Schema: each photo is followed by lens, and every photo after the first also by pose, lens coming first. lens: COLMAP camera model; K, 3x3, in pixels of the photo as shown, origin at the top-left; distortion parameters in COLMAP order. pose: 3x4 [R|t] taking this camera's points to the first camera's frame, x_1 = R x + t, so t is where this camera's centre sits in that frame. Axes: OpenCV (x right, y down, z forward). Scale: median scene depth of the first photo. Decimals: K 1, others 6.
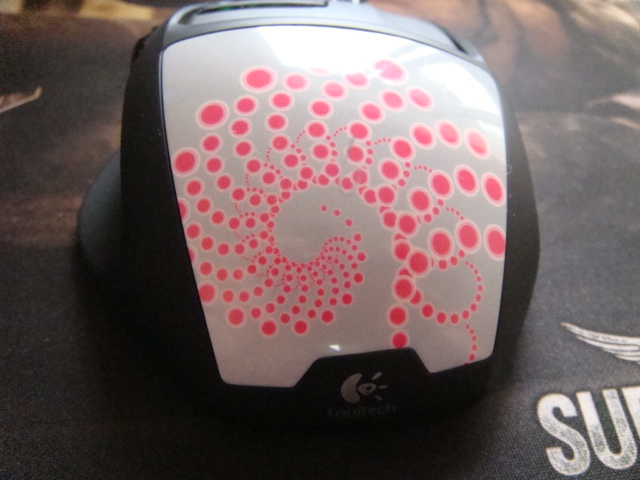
lens RADIAL K [[519.9, 0, 320.0], [0, 519.9, 240.0], [0, 0, 1]] dist [0.000415, -0.000069]
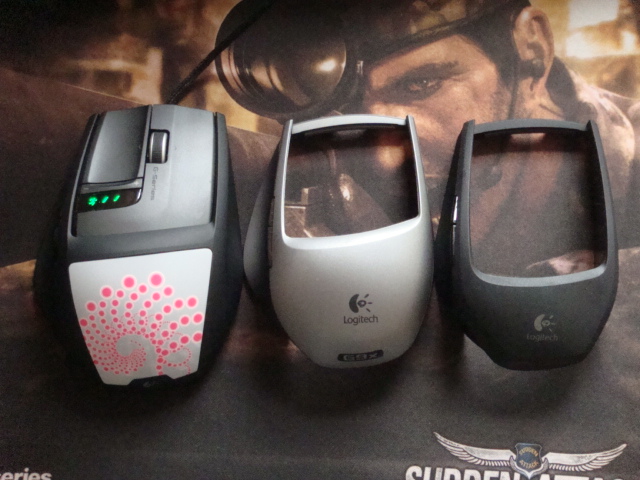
lens RADIAL K [[1118.8, 0, 320.0], [0, 1118.8, 240.0], [0, 0, 1]] dist [0.051314, 0.057744]
pose [[0.999999, 0.001462, 0.000530, 1.090814], [-0.001529, 0.862839, 0.505477, -3.832935], [0.000282, -0.505477, 0.862840, -4.309918]]
